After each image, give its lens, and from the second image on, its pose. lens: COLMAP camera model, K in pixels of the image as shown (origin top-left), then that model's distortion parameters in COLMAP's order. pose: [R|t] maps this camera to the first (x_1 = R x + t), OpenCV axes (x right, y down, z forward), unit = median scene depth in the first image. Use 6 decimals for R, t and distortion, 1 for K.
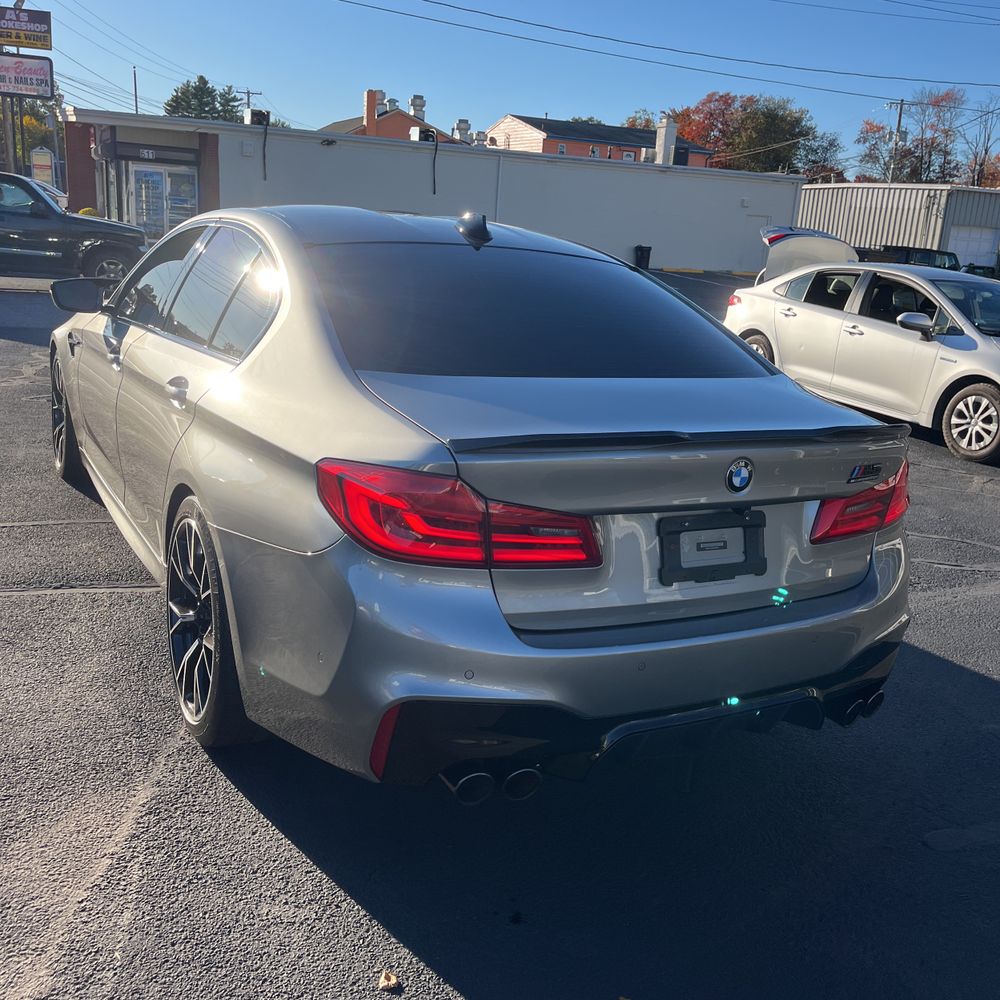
lens RADIAL K [[1010.6, 0, 503.8], [0, 1010.6, 502.8], [0, 0, 1]] dist [0.018593, 0.000000]
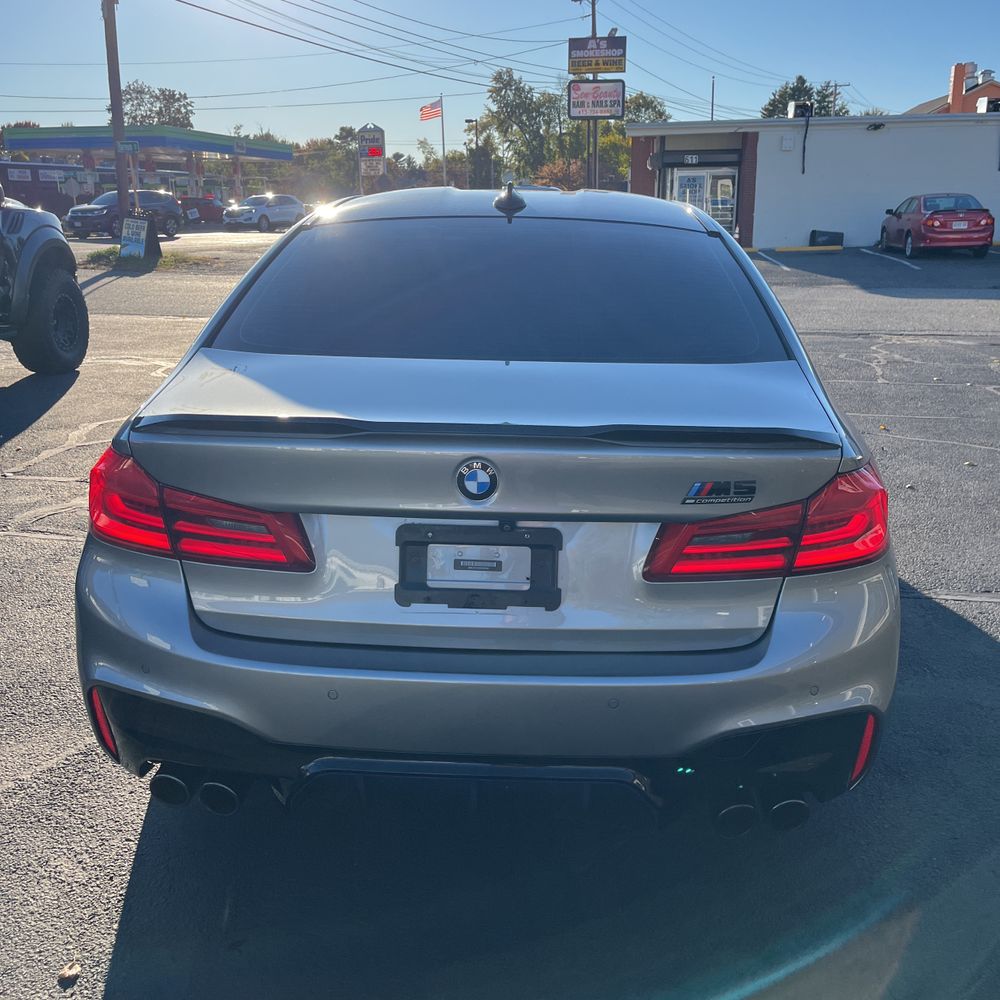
lens RADIAL K [[1010.6, 0, 504.4], [0, 1010.6, 508.7], [0, 0, 1]] dist [0.018593, 0.000000]
pose [[0.853262, 0.080810, -0.515184, 0.457656], [-0.077975, 0.996585, 0.027176, -0.018835], [0.515620, 0.016983, 0.856649, 0.226496]]
